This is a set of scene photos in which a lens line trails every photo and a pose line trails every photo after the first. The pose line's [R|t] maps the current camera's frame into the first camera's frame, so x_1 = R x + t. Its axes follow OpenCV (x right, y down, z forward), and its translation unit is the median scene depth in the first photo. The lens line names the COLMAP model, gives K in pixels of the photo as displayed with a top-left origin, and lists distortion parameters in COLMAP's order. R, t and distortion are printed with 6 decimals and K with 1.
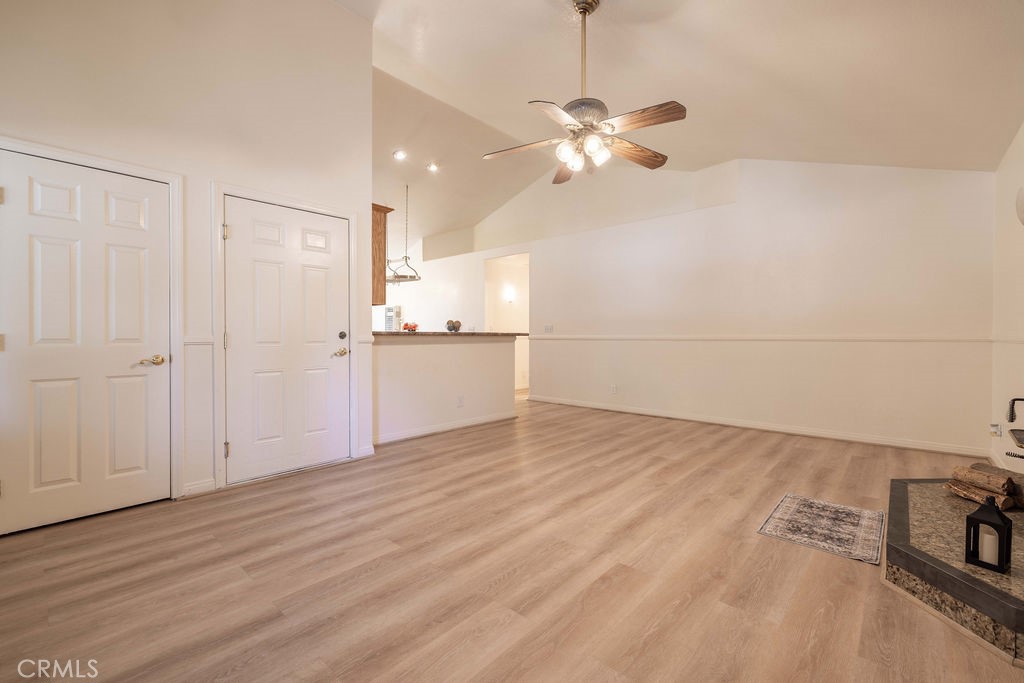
lens RADIAL K [[433.6, 0, 507.8], [0, 433.6, 336.8], [0, 0, 1]] dist [-0.000275, -0.000393]
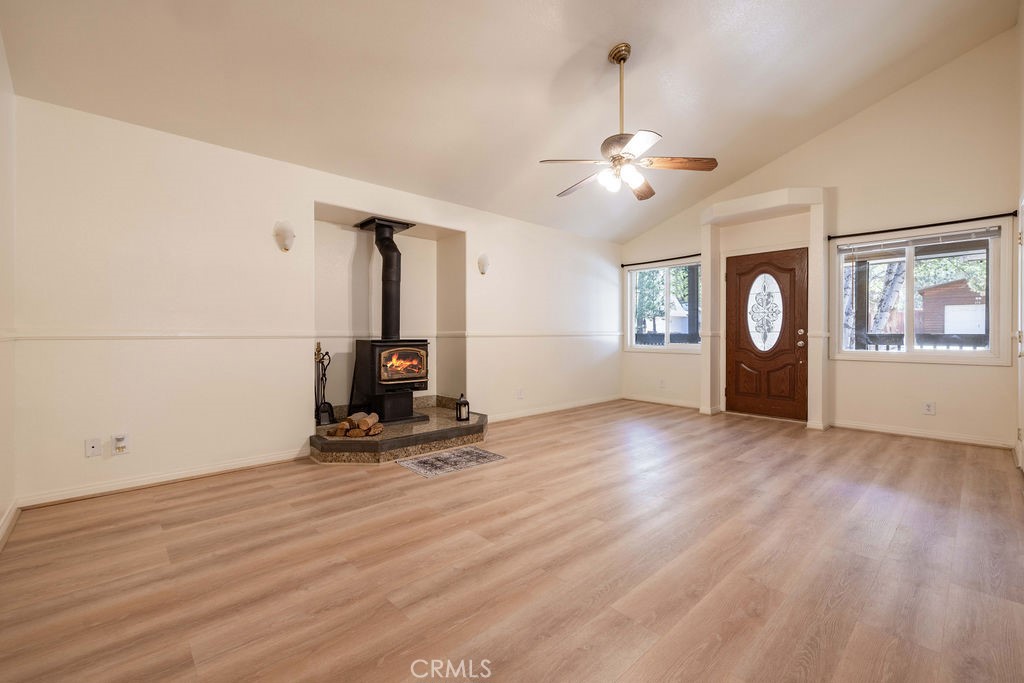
lens RADIAL K [[428.3, 0, 512.0], [0, 428.3, 341.5], [0, 0, 1]] dist [-0.000636, -0.000170]
pose [[-0.996616, -0.002268, 0.082169, 0.374312], [-0.000232, 0.999693, 0.024769, -0.004666], [-0.082200, 0.024666, -0.996311, 2.173496]]
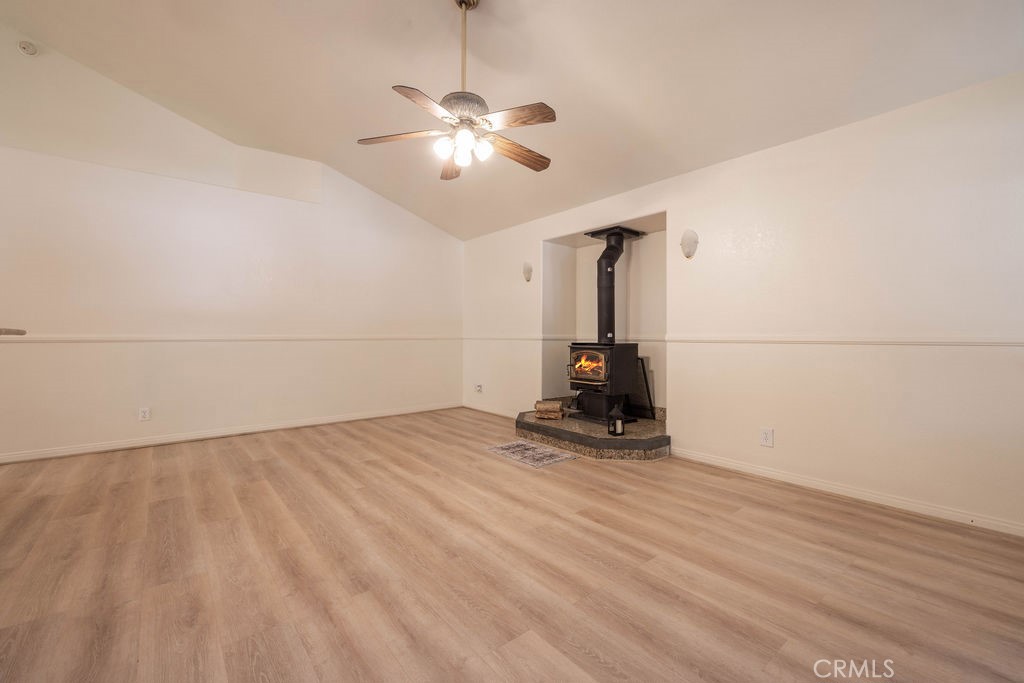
lens RADIAL K [[434.3, 0, 515.2], [0, 434.3, 339.1], [0, 0, 1]] dist [-0.002165, -0.000448]
pose [[0.139020, -0.006973, 0.990265, -0.769626], [0.003288, 0.999973, 0.006580, 0.001981], [-0.990284, 0.002341, 0.139040, 0.747198]]
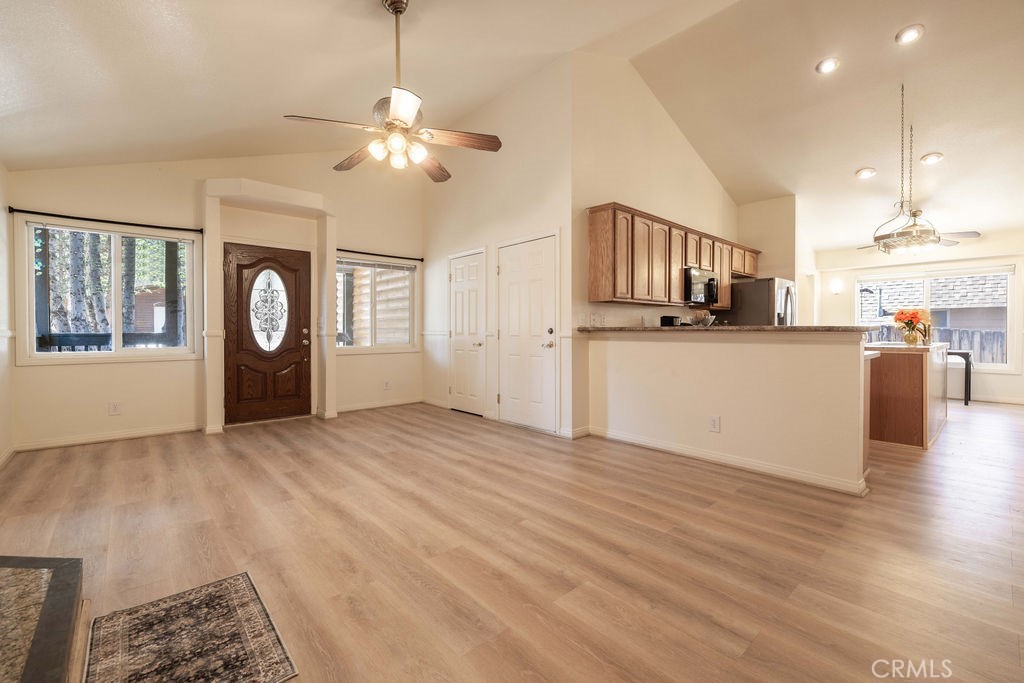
lens RADIAL K [[433.6, 0, 507.8], [0, 433.6, 336.8], [0, 0, 1]] dist [-0.000275, -0.000393]
pose [[-0.107583, 0.012138, -0.994122, 1.144583], [-0.003373, 0.999915, 0.012574, -0.002677], [0.994190, 0.004706, -0.107533, 1.354945]]
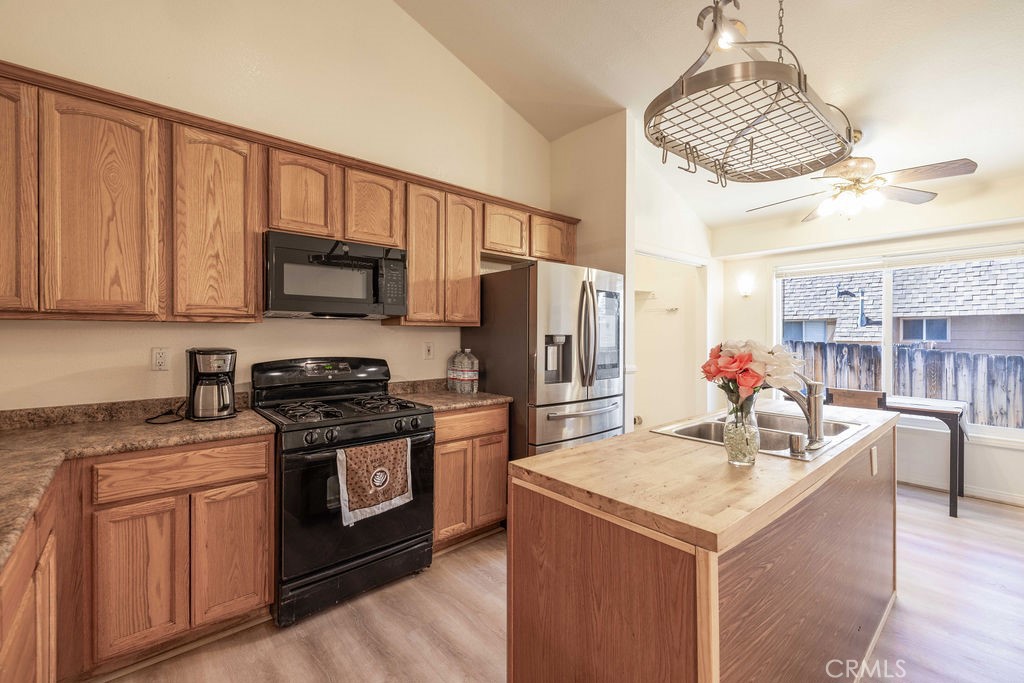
lens RADIAL K [[433.6, 0, 507.8], [0, 433.6, 336.8], [0, 0, 1]] dist [-0.000275, -0.000393]
pose [[-0.125036, 0.001348, -0.992151, -0.064884], [-0.003891, 0.999991, 0.001850, -0.090533], [0.992145, 0.004092, -0.125030, 2.455328]]
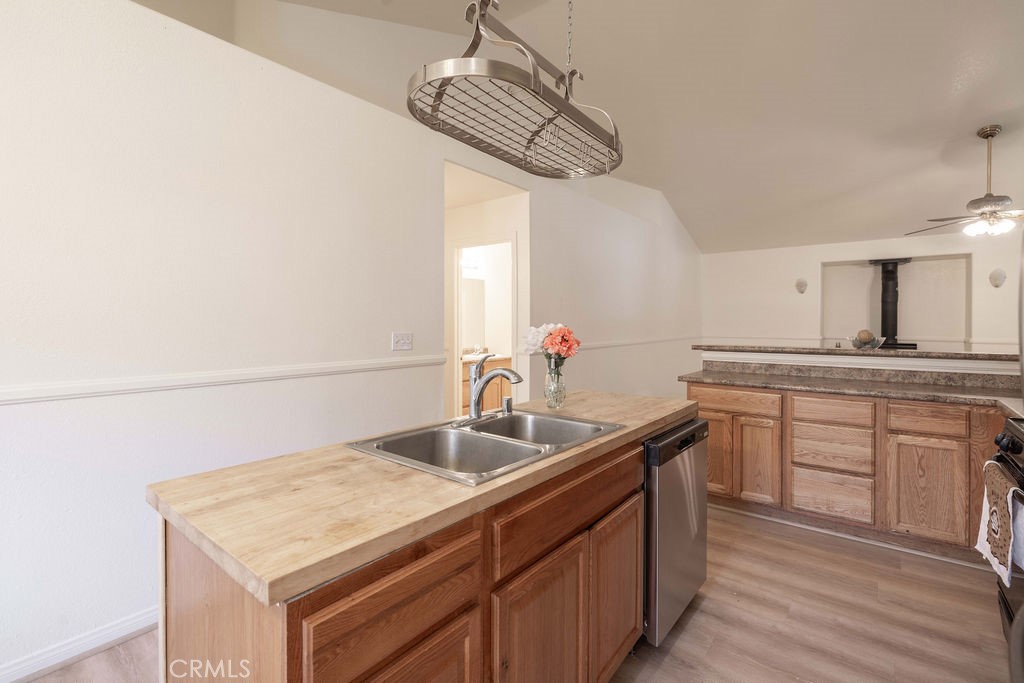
lens RADIAL K [[479.5, 0, 483.5], [0, 479.5, 325.4], [0, 0, 1]] dist [-0.001398, 0.000321]
pose [[-0.035672, -0.008463, 0.999328, -1.436093], [0.003909, 0.999955, 0.008608, -0.093265], [-0.999356, 0.004214, -0.035637, 2.812365]]
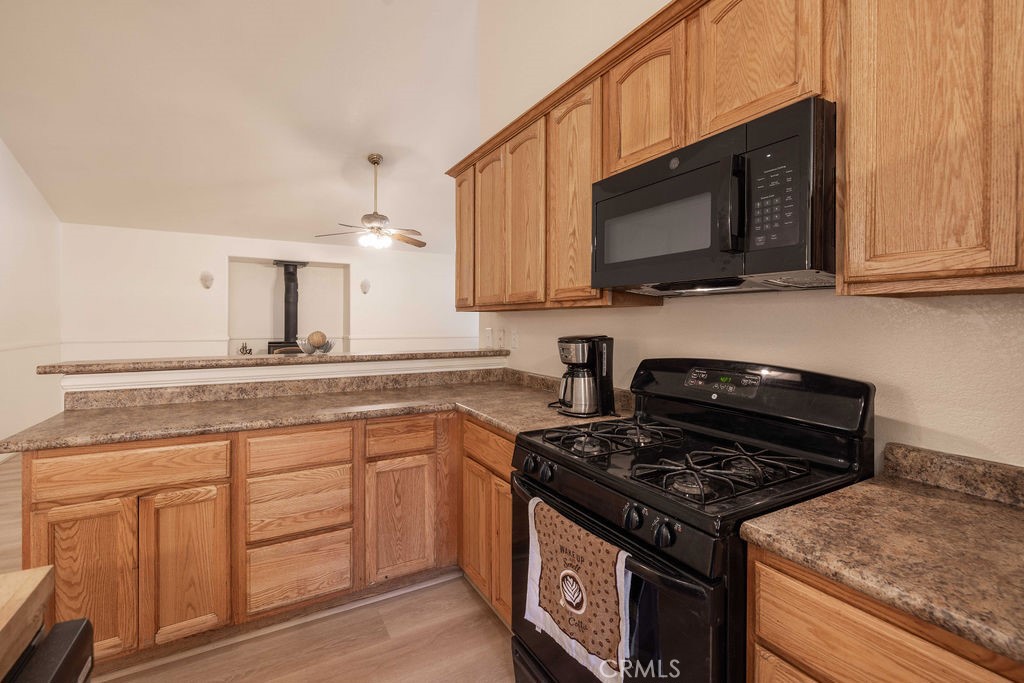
lens RADIAL K [[449.9, 0, 508.2], [0, 449.9, 322.9], [0, 0, 1]] dist [0.000239, -0.000045]
pose [[-0.948026, -0.004496, 0.318160, -0.925717], [-0.002551, 0.999975, 0.006532, -0.092029], [-0.318181, 0.005381, -0.948015, 2.560573]]
